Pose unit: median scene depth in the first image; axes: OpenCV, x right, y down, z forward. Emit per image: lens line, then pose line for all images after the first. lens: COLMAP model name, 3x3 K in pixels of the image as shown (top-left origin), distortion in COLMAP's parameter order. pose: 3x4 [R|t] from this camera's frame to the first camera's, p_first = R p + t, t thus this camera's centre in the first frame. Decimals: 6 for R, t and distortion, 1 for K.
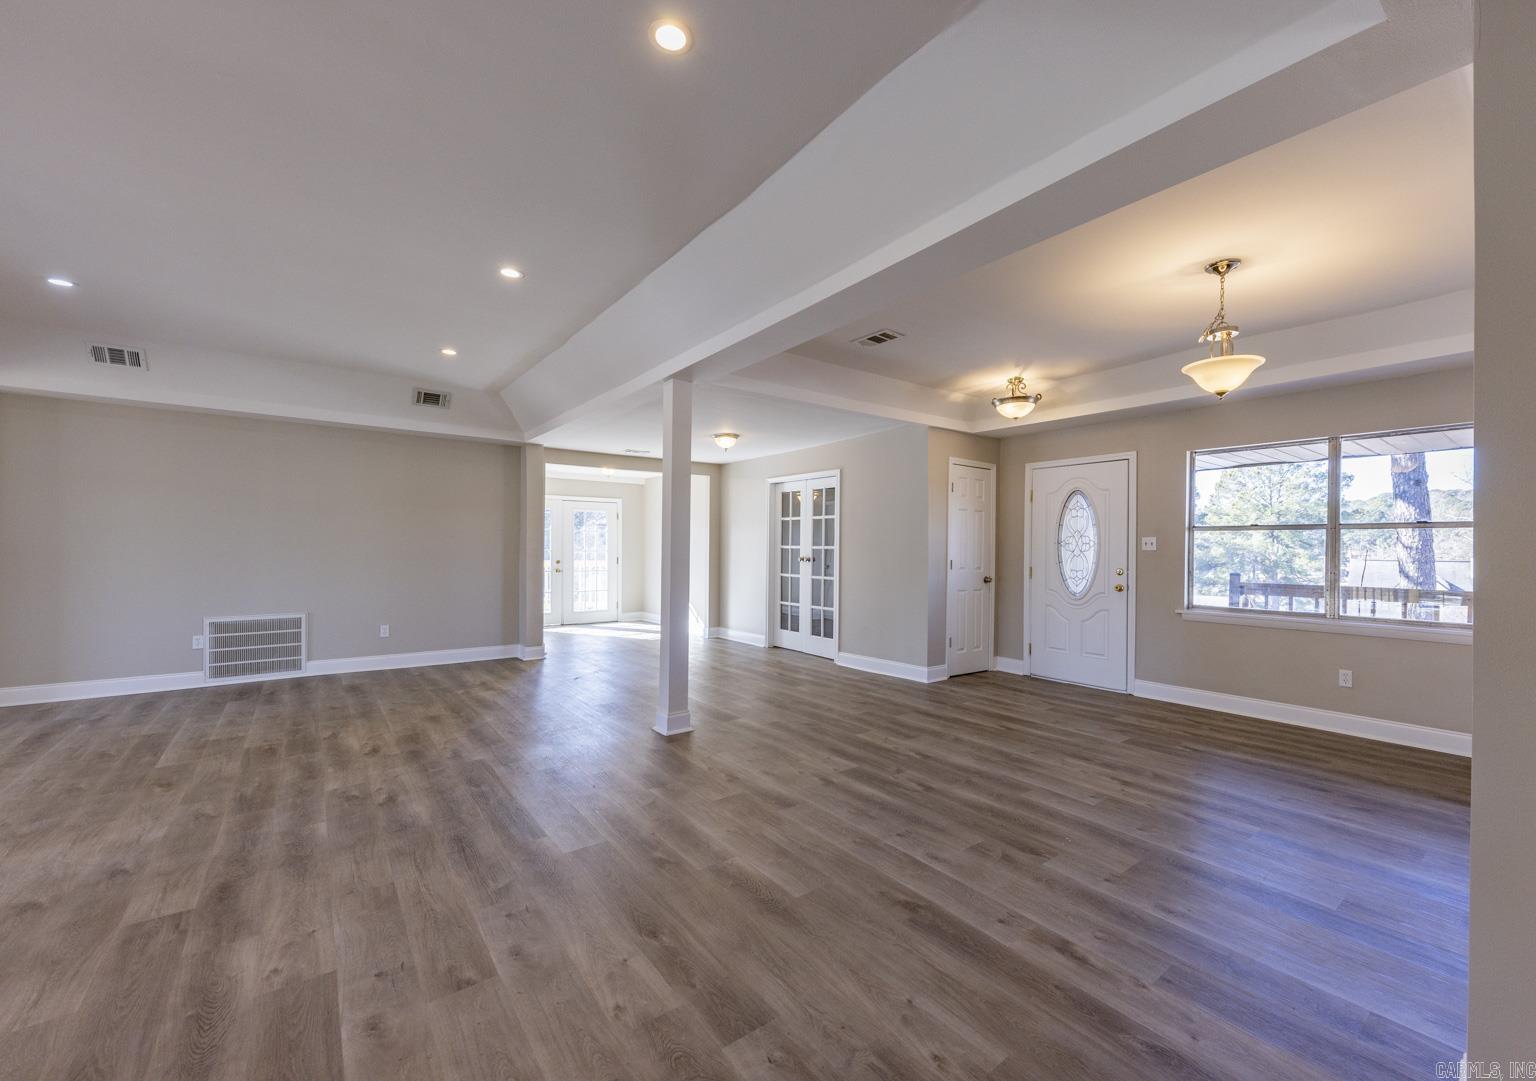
lens RADIAL K [[620.2, 0, 806.9], [0, 620.2, 544.9], [0, 0, 1]] dist [0.001839, -0.003213]
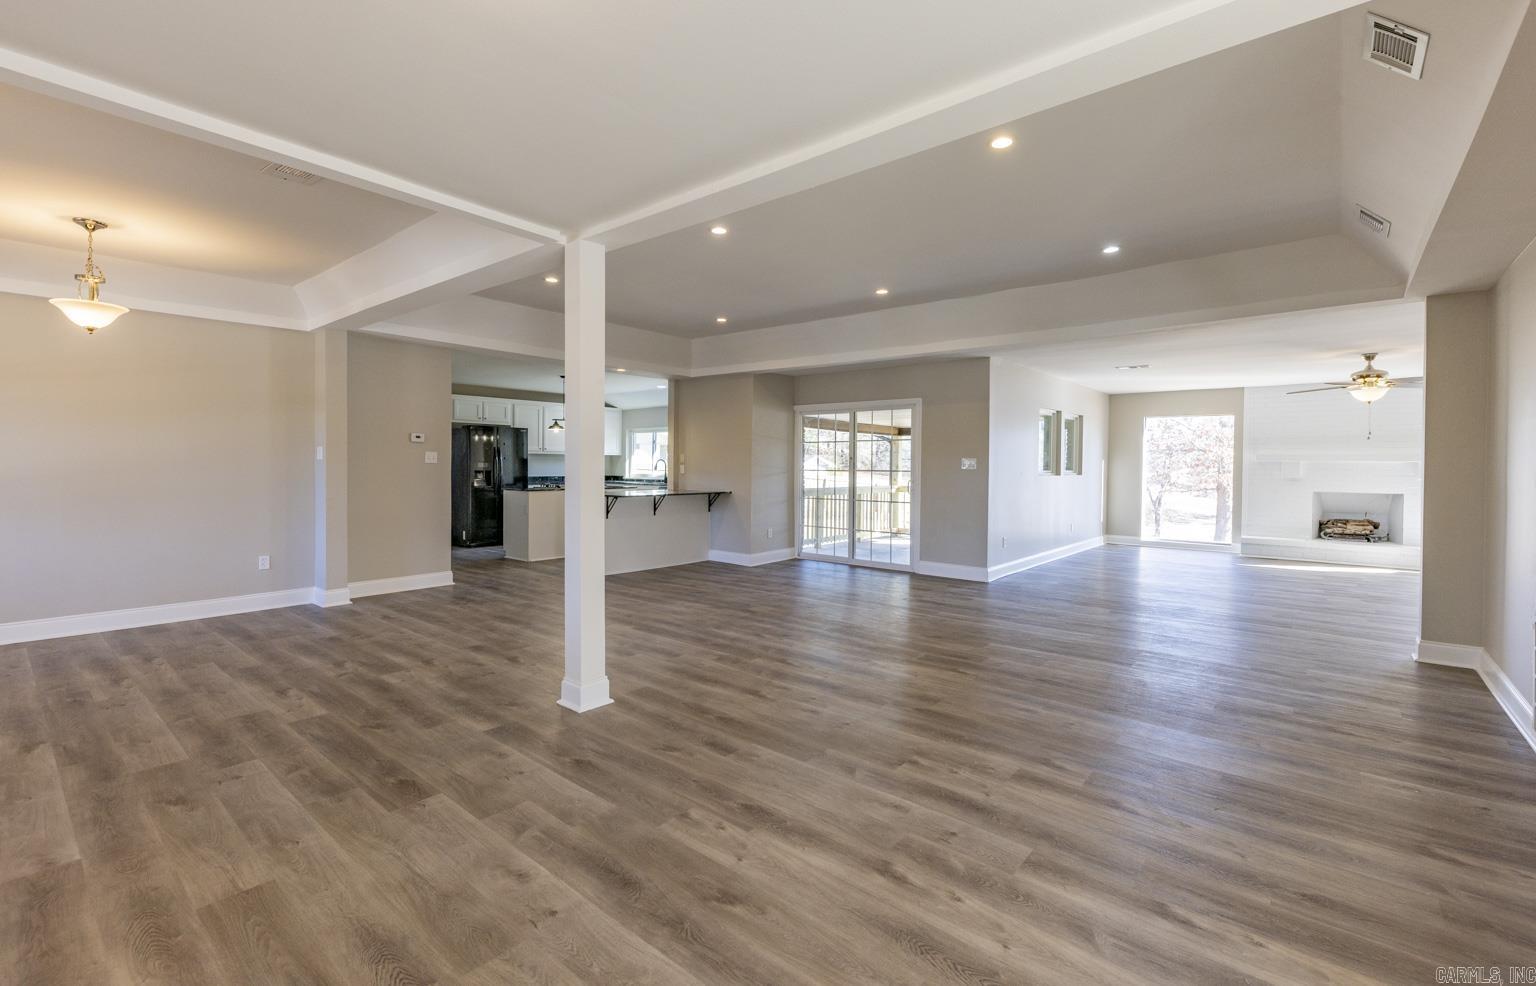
lens RADIAL K [[664.4, 0, 775.1], [0, 664.4, 473.7], [0, 0, 1]] dist [0.008708, -0.000547]
pose [[-0.980762, -0.013005, -0.194772, -0.256042], [-0.014781, 0.999861, 0.007669, 0.004784], [0.194645, 0.010400, -0.980819, 1.674672]]
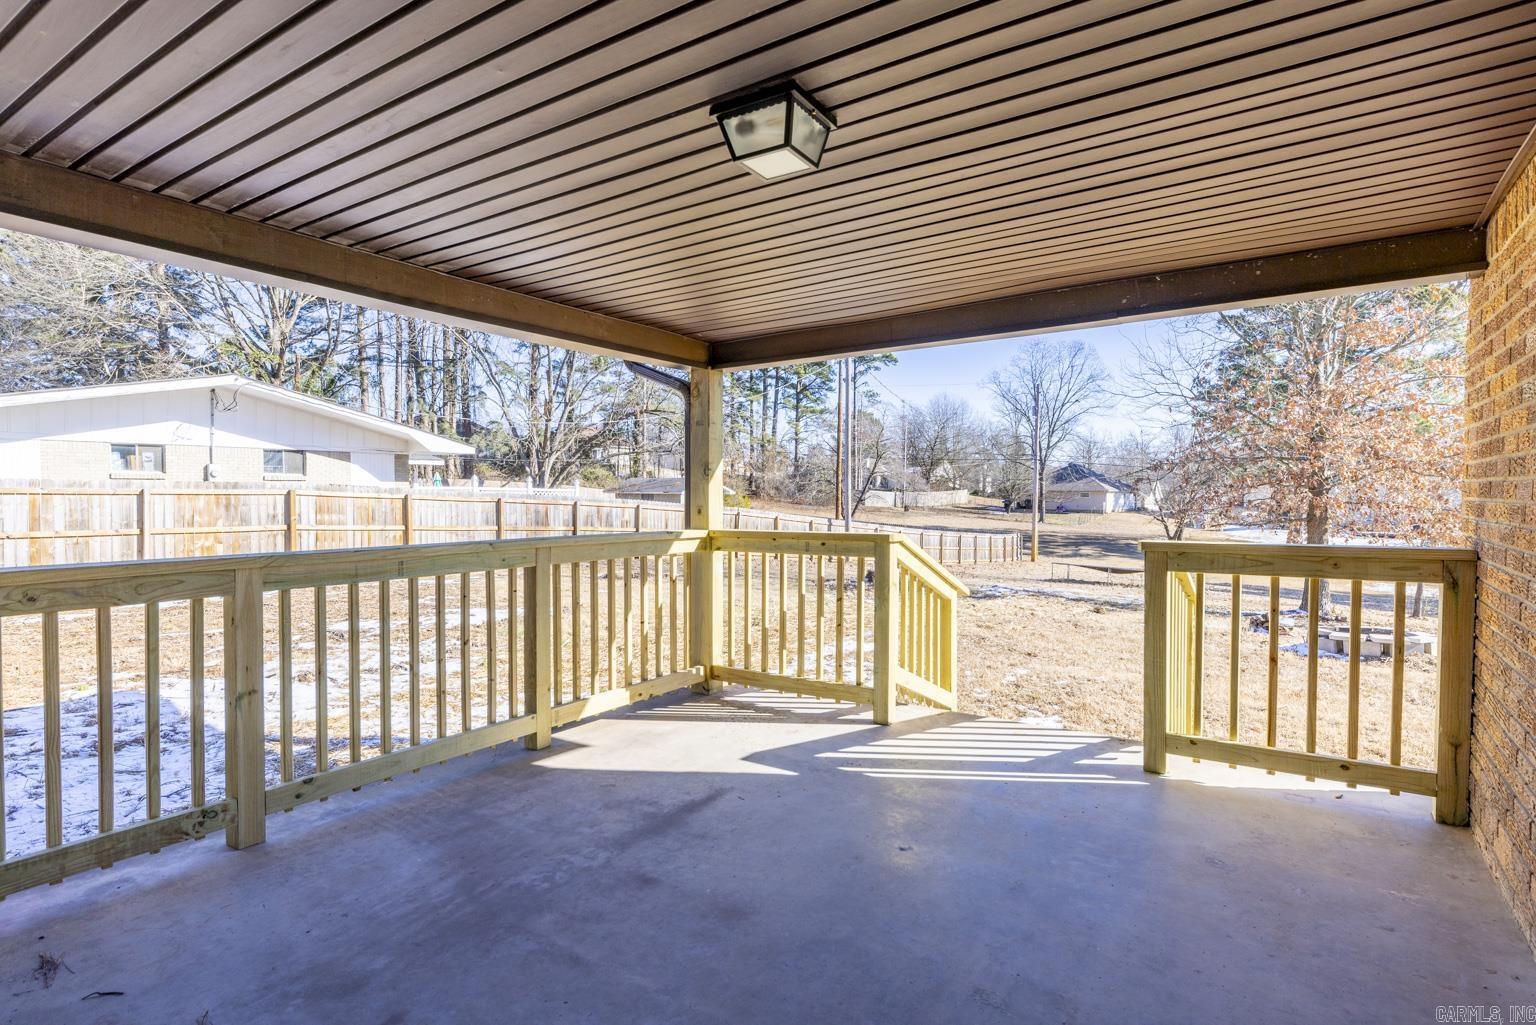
lens RADIAL K [[790.9, 0, 768.6], [0, 790.9, 510.5], [0, 0, 1]] dist [0.002236, -0.001530]
pose [[-0.954078, -0.001565, -0.299554, -1.103884], [-0.006422, 0.999863, 0.015231, 0.030320], [0.299489, 0.016455, -0.953958, -0.011068]]
